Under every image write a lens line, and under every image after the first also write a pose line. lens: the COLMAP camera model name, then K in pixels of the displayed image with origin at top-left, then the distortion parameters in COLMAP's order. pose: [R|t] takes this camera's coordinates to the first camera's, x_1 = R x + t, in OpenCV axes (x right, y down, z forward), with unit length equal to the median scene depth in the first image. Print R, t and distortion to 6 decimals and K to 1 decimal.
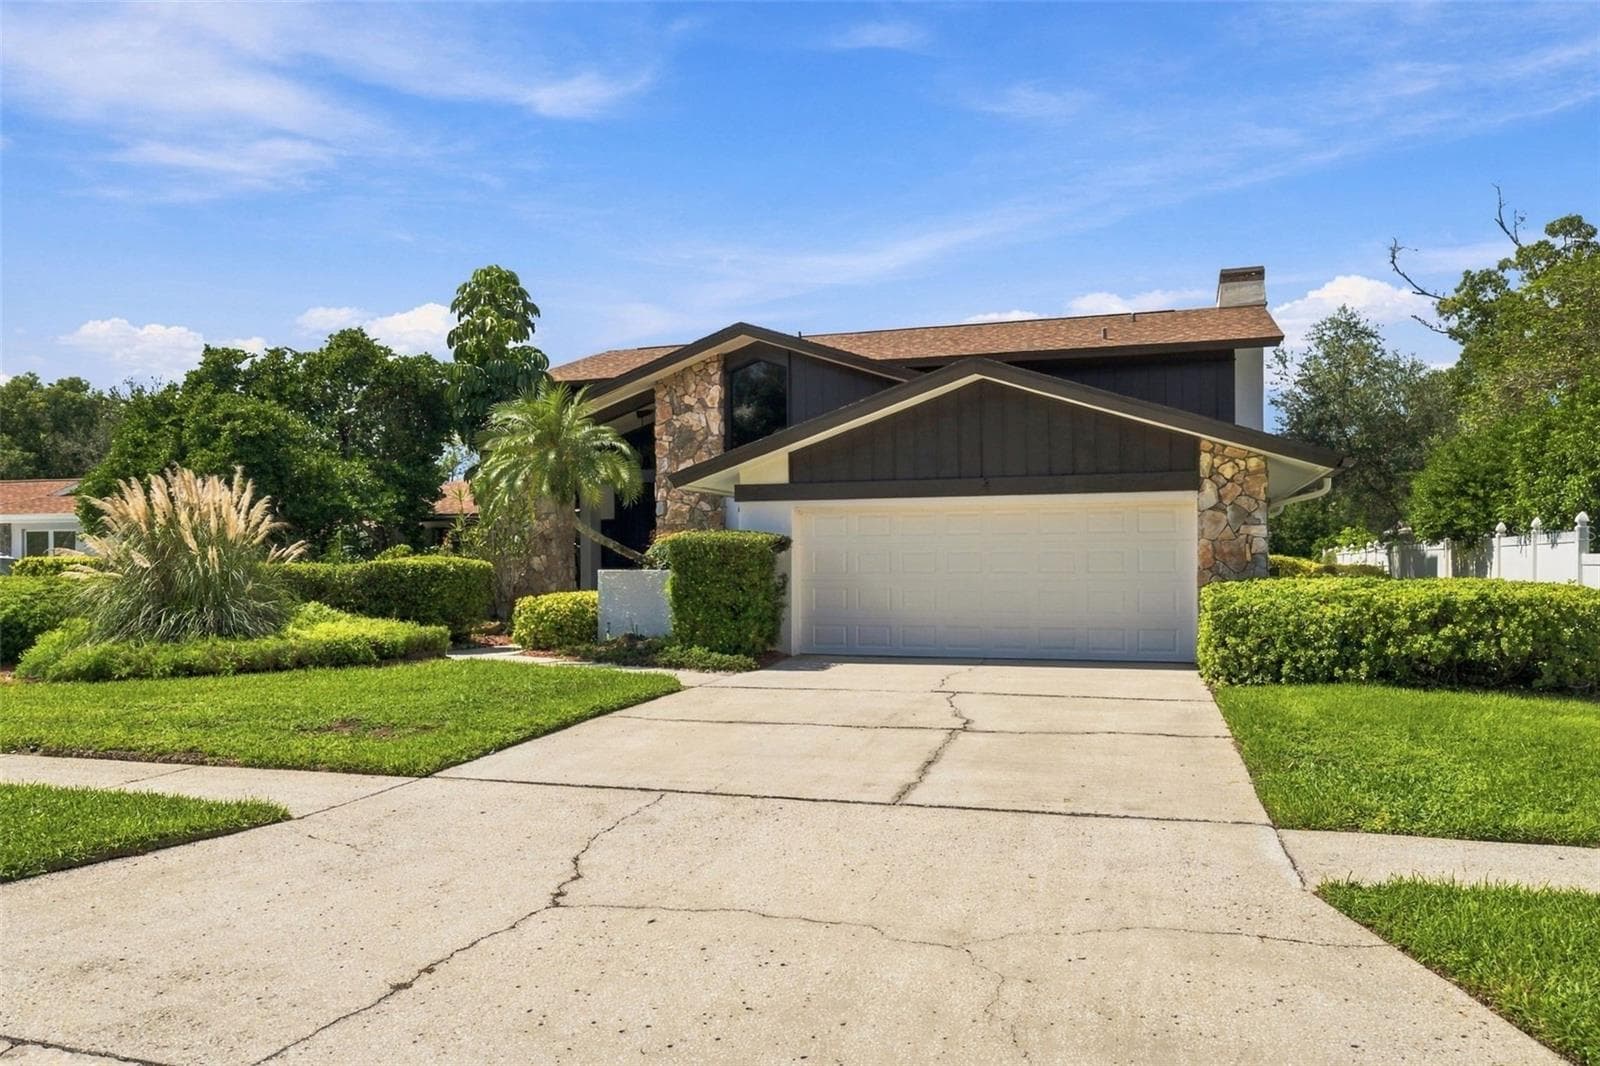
lens RADIAL K [[1113.8, 0, 799.0], [0, 1113.8, 557.1], [0, 0, 1]] dist [0.005828, -0.000698]
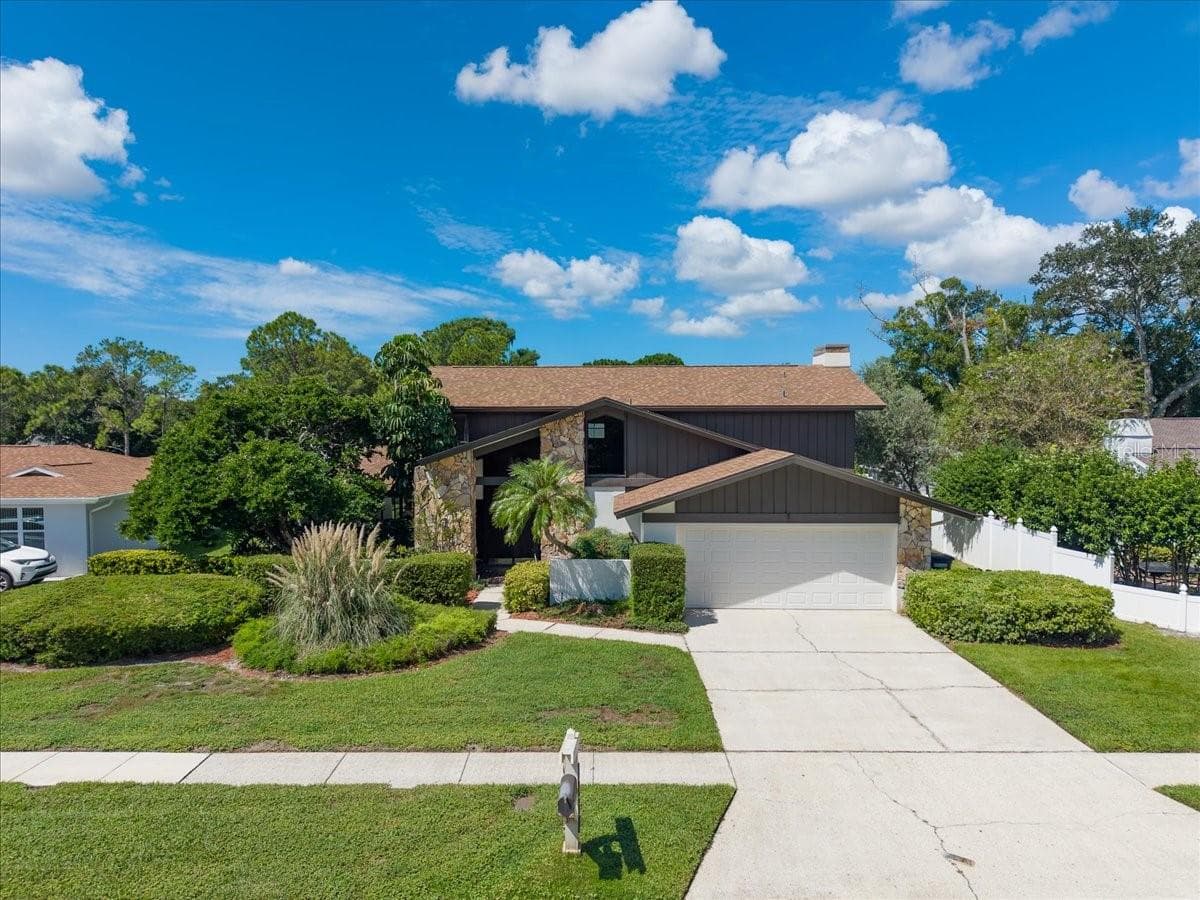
lens RADIAL K [[835.5, 0, 600.0], [0, 835.5, 450.0], [0, 0, 1]] dist [0.009422, -0.003697]
pose [[0.957756, -0.006689, 0.287503, -0.522381], [-0.004432, 0.999267, 0.038015, -0.224662], [-0.287546, -0.037683, 0.957025, -0.226290]]
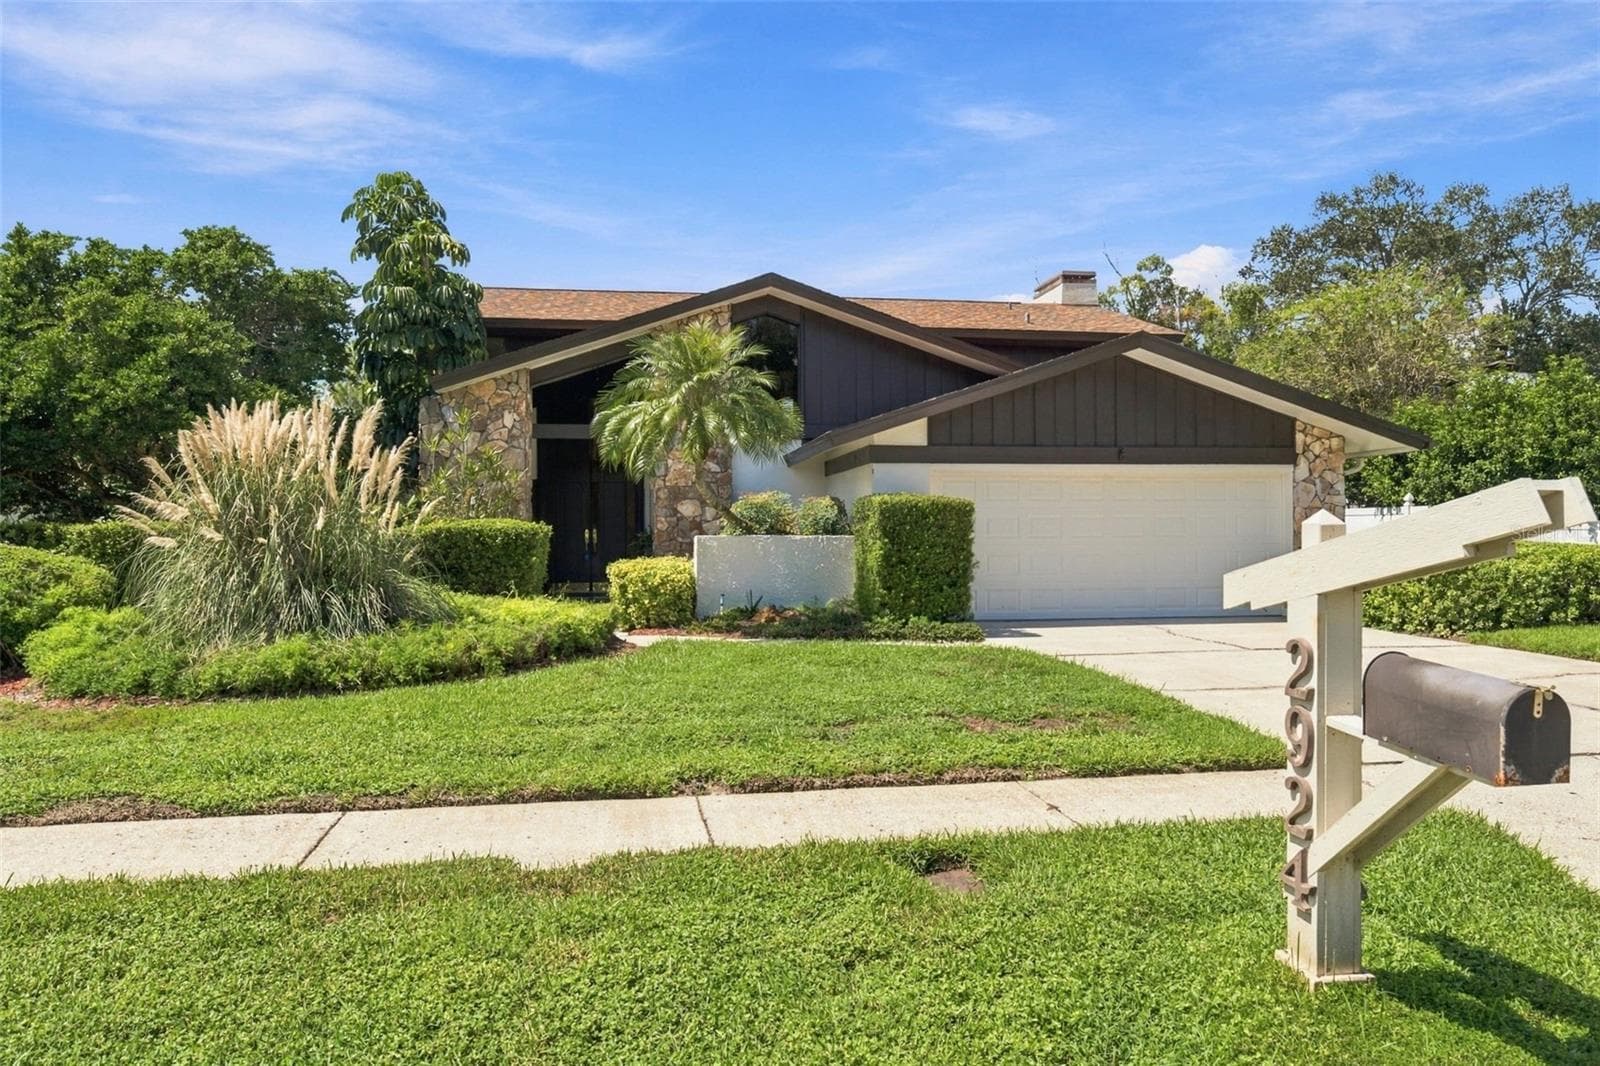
lens RADIAL K [[1083.2, 0, 800.1], [0, 1083.2, 522.6], [0, 0, 1]] dist [0.003723, 0.001368]
pose [[0.894693, 0.004106, 0.446662, -0.553431], [-0.002458, 0.999988, -0.004269, 0.005332], [-0.446674, 0.002722, 0.894693, 0.215211]]
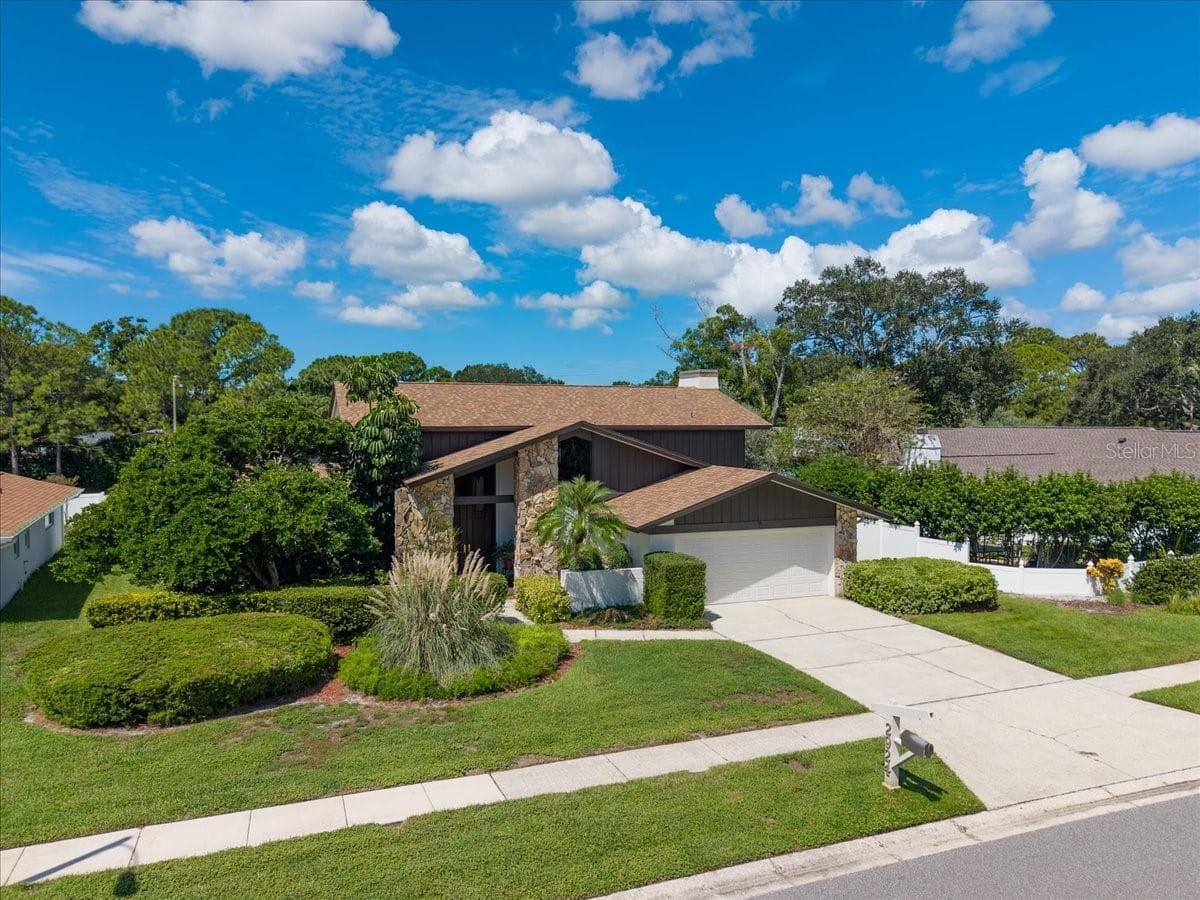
lens RADIAL K [[853.5, 0, 600.0], [0, 853.5, 450.0], [0, 0, 1]] dist [0.025065, -0.033208]
pose [[0.778155, -0.020919, 0.627723, -1.128509], [-0.008206, 0.999021, 0.043465, -0.280654], [-0.628018, -0.038973, 0.777222, -0.113020]]
